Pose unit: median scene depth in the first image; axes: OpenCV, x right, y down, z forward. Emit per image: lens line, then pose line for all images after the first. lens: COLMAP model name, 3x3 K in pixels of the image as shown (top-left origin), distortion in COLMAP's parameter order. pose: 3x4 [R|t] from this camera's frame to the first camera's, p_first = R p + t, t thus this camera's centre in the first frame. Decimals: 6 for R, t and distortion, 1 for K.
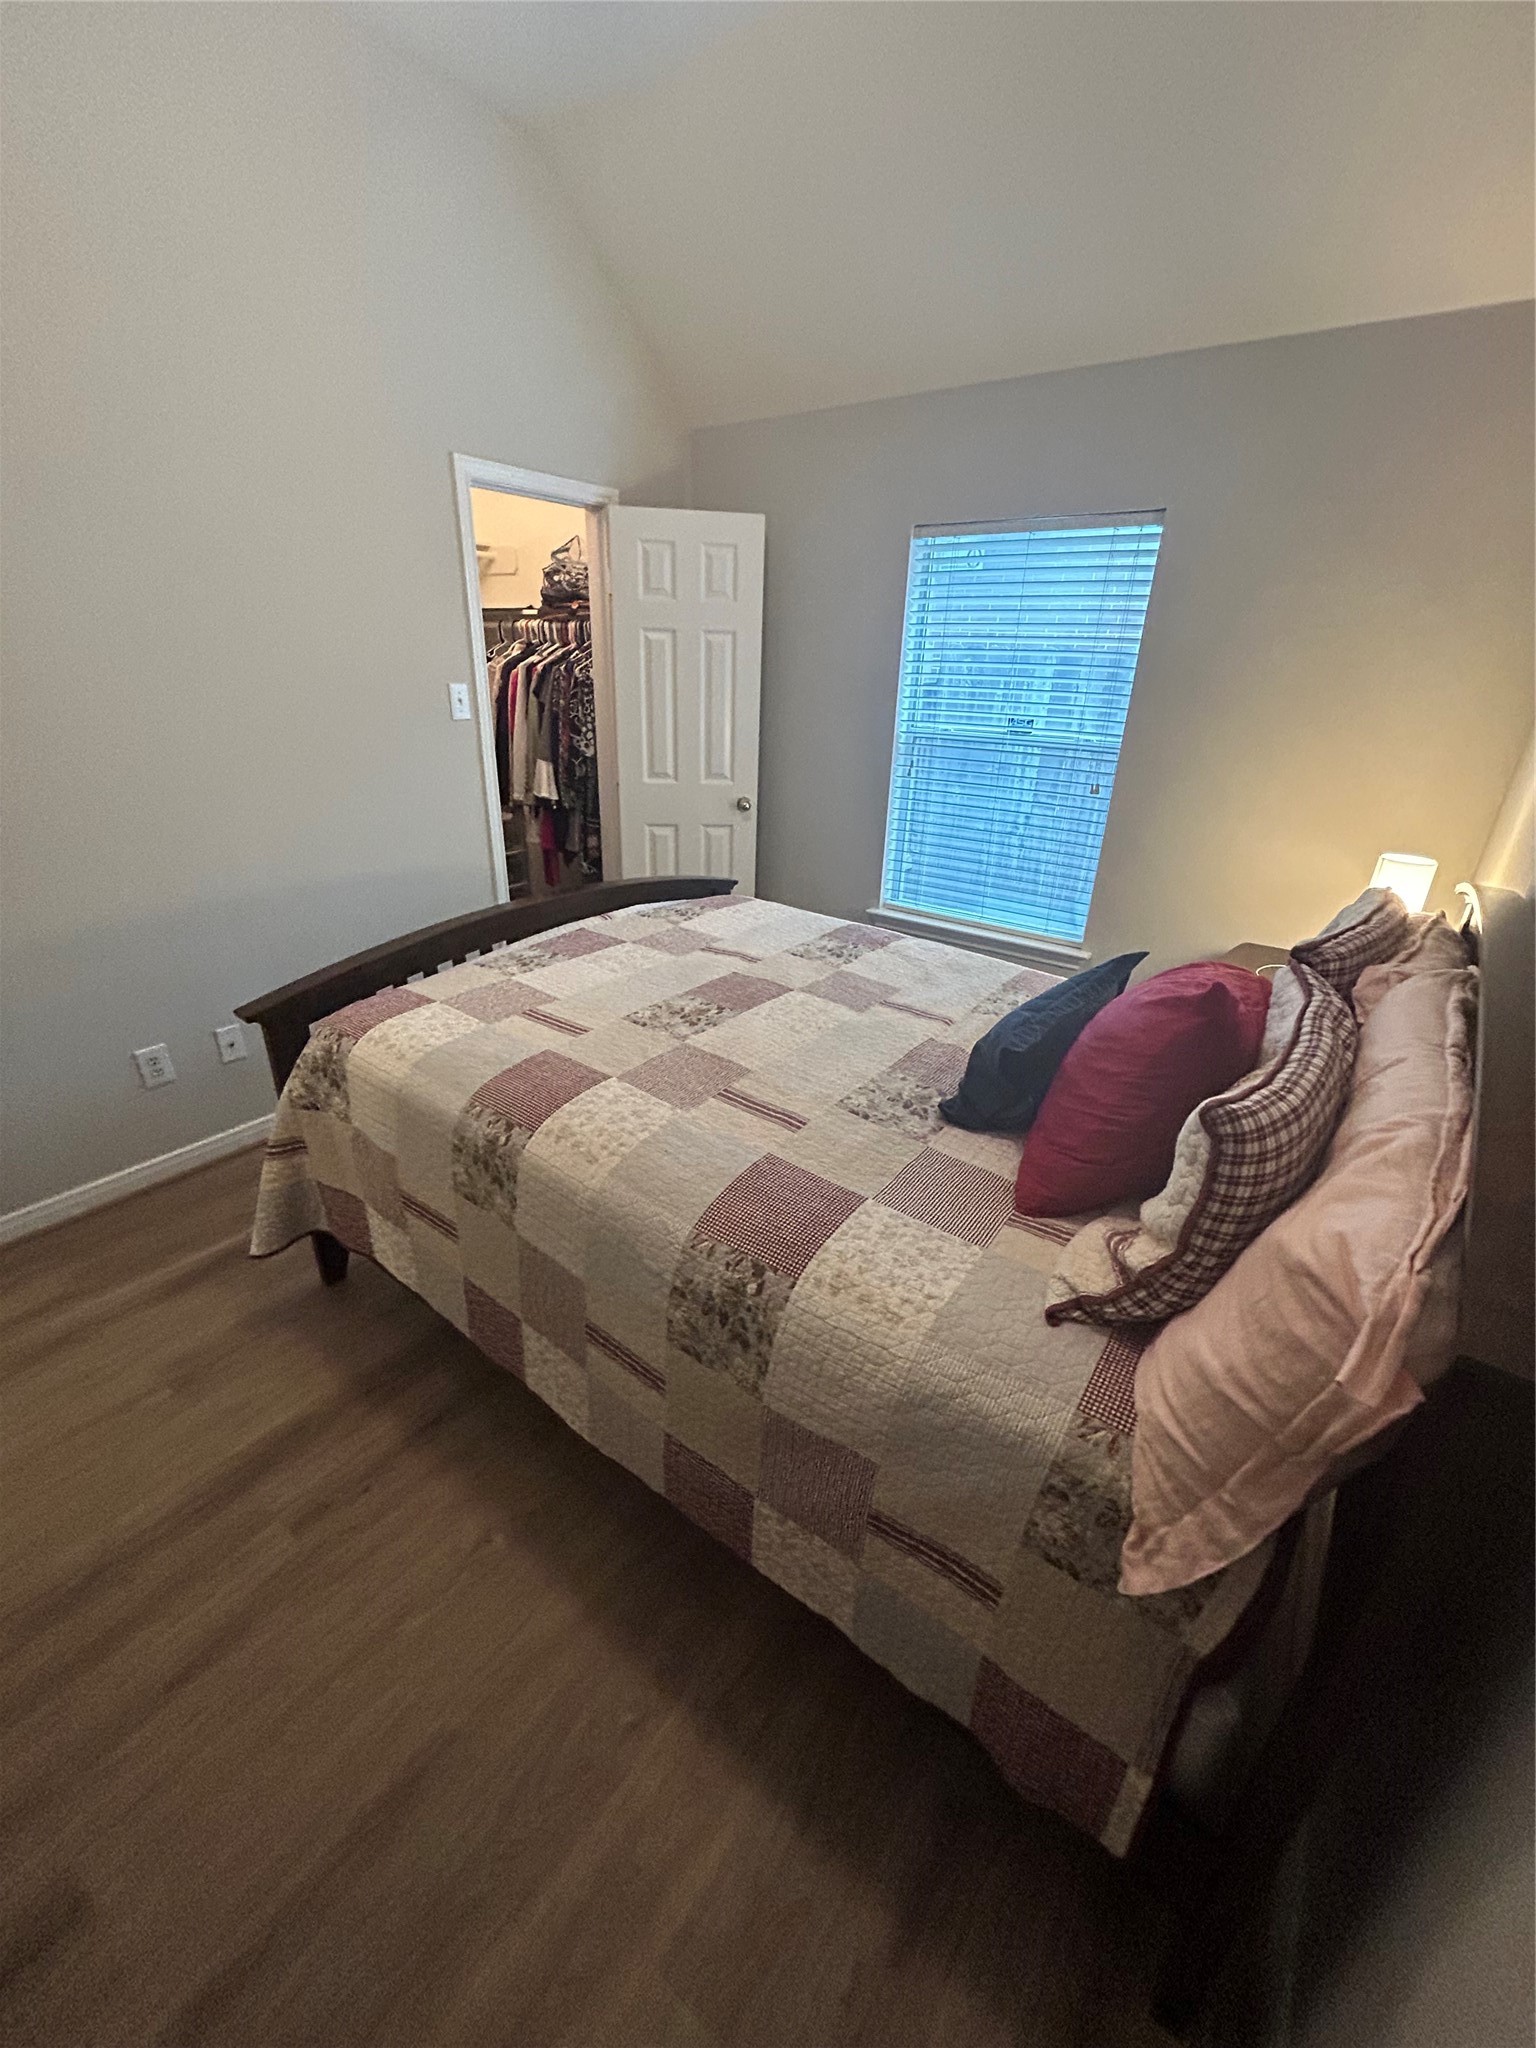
lens RADIAL K [[827.5, 0, 760.5], [0, 827.5, 1020.1], [0, 0, 1]] dist [-0.000021, 0.000218]
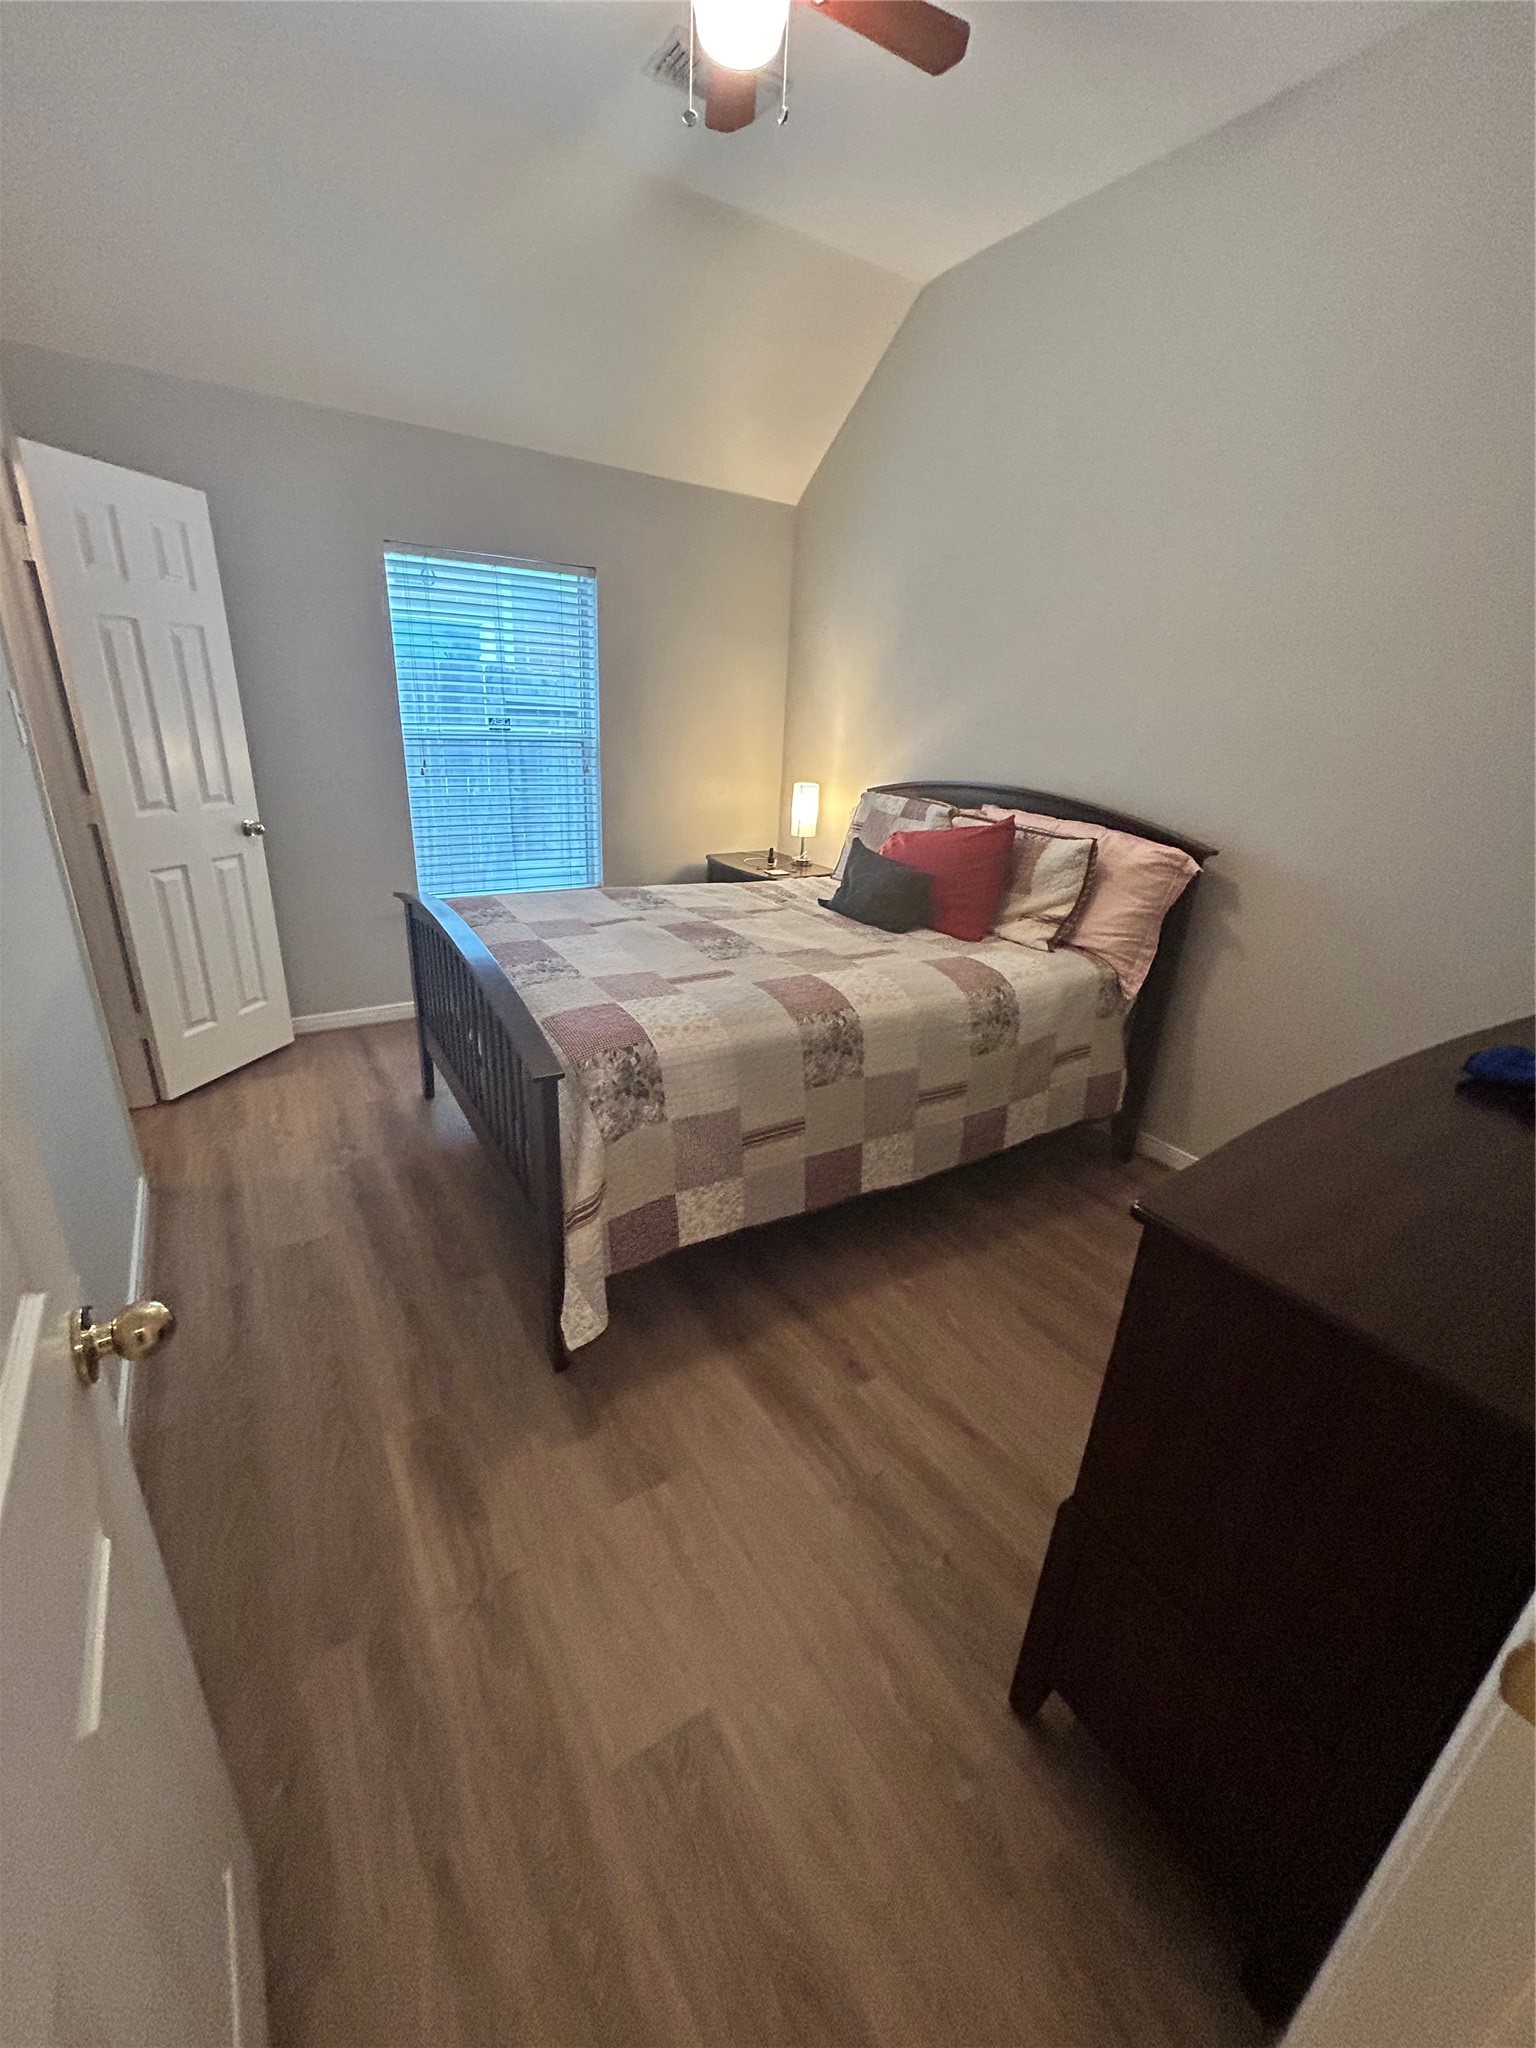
lens RADIAL K [[827.5, 0, 760.5], [0, 827.5, 1020.1], [0, 0, 1]] dist [-0.000021, 0.000218]
pose [[0.359501, -0.344316, 0.867298, -1.223001], [0.339103, 0.914099, 0.222335, -0.169648], [-0.869349, 0.214174, 0.445377, 0.378678]]
